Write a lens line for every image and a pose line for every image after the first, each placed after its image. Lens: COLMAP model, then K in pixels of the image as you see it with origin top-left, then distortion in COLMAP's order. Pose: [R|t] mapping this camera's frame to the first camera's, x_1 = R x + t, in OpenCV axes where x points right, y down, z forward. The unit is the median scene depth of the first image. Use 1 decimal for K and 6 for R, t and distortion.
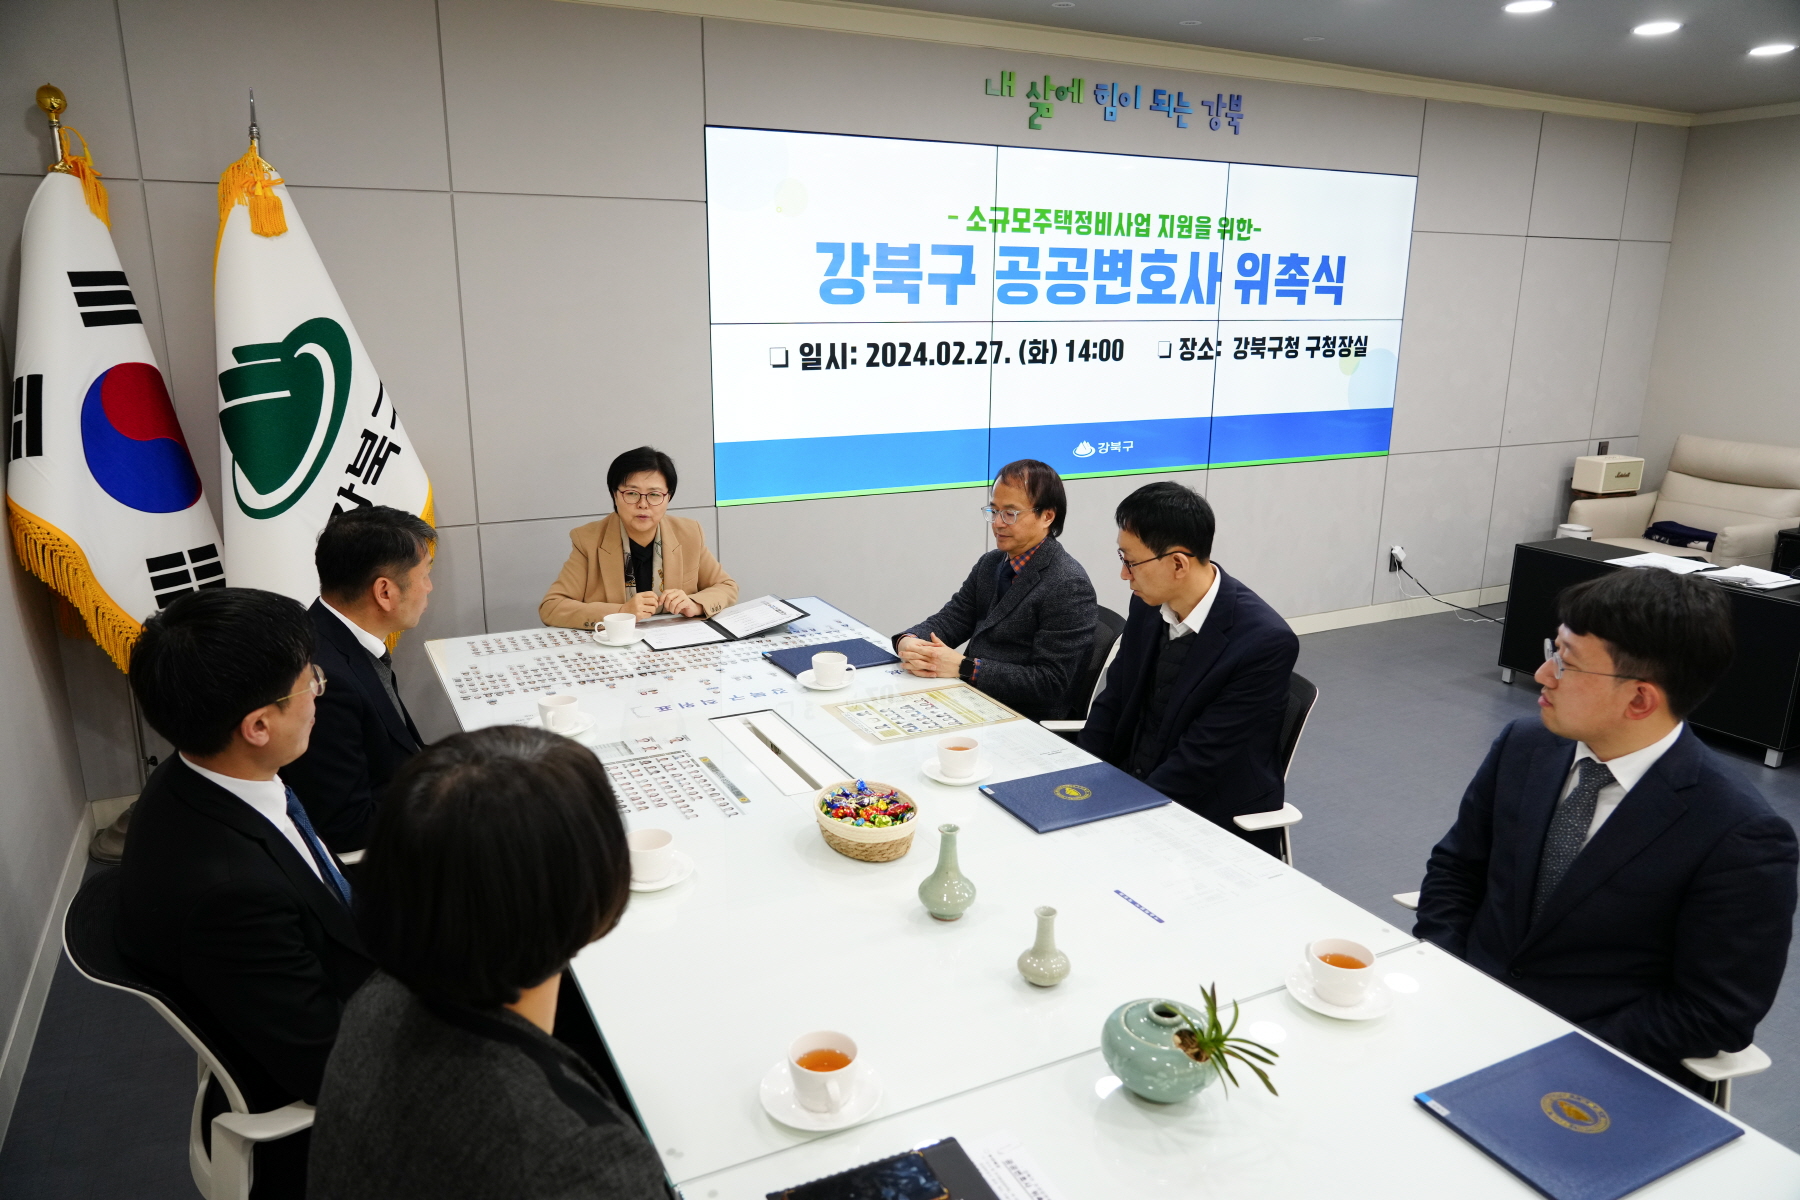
lens RADIAL K [[1187.4, 0, 895.6], [0, 1187.4, 607.6], [0, 0, 1]] dist [-0.031982, 0.012146]
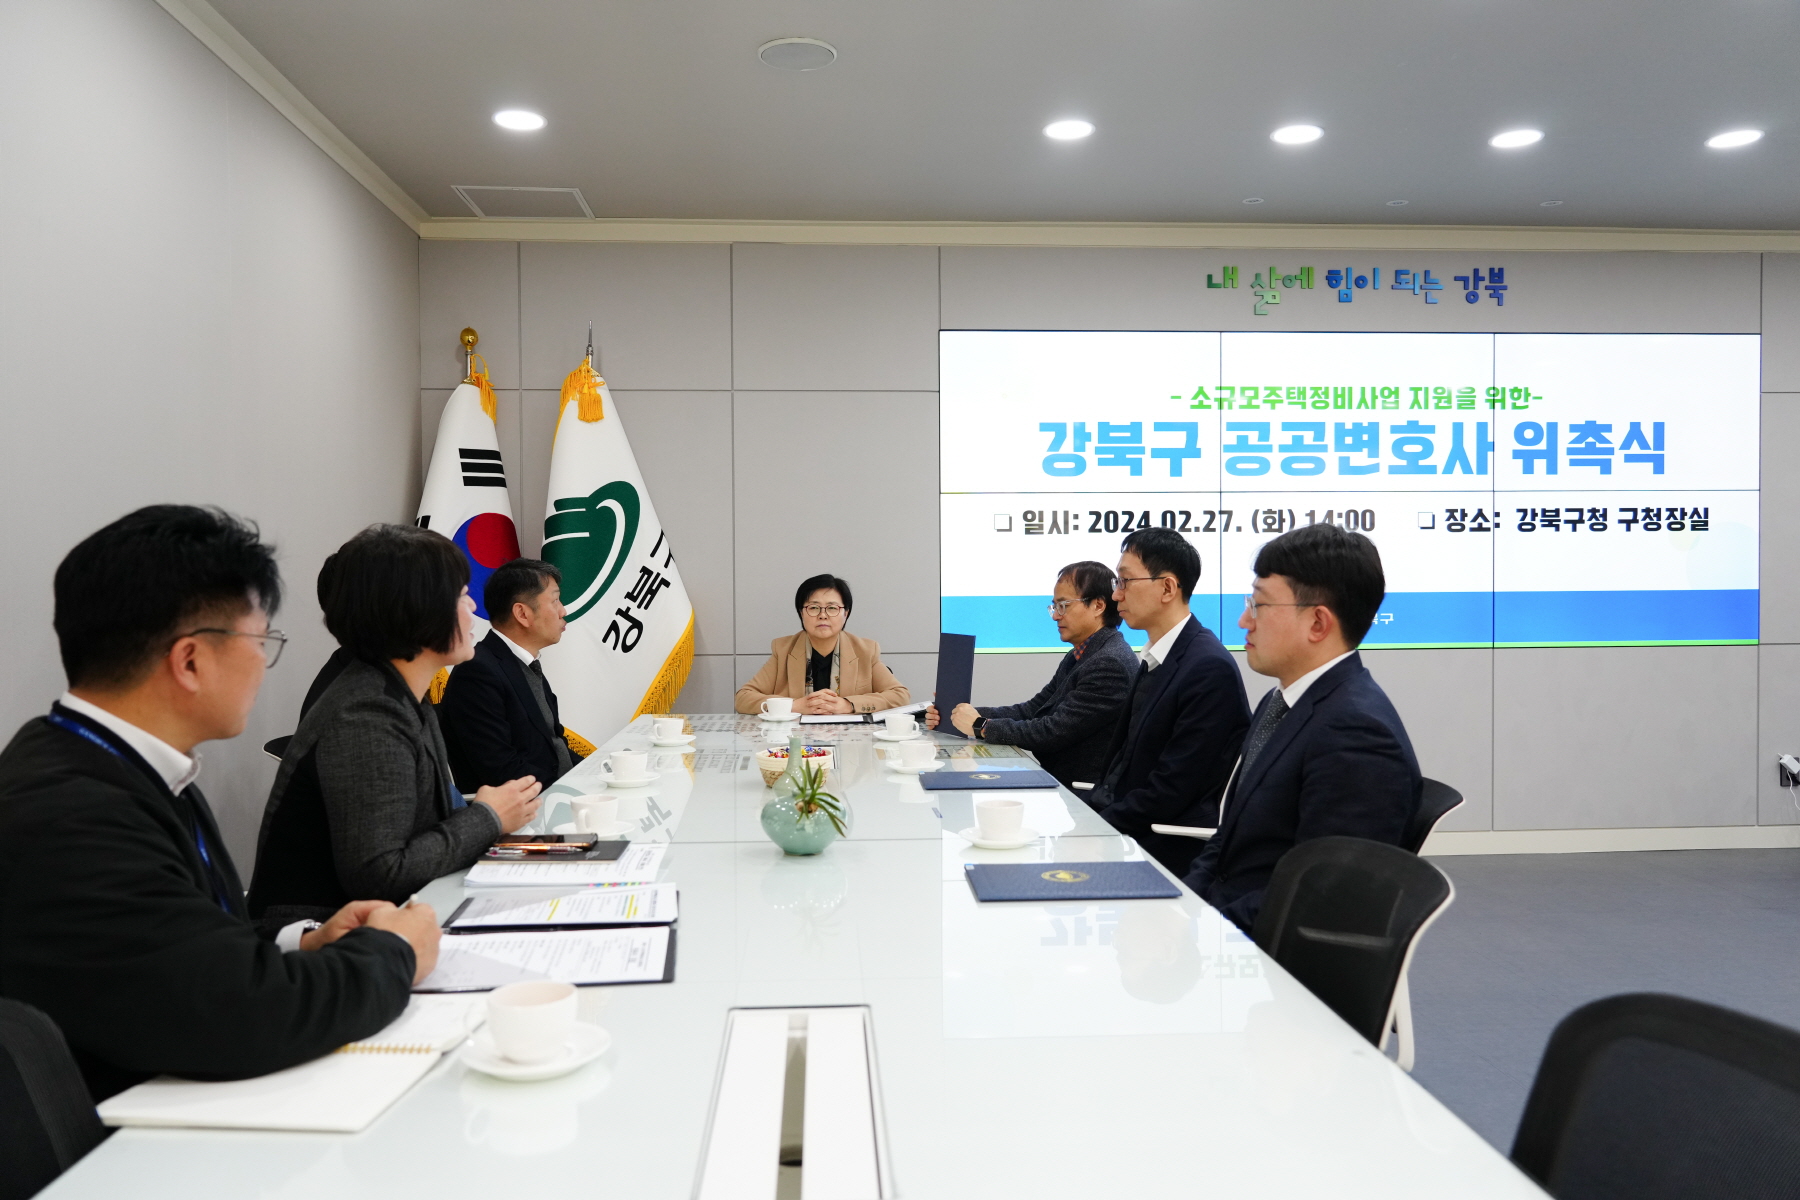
lens RADIAL K [[1424.6, 0, 901.0], [0, 1424.6, 584.2], [0, 0, 1]] dist [0.003409, -0.005921]
pose [[0.918764, -0.006969, -0.394745, 0.382064], [-0.091326, 0.968975, -0.229666, 0.180754], [0.384099, 0.247060, 0.889623, -0.241653]]
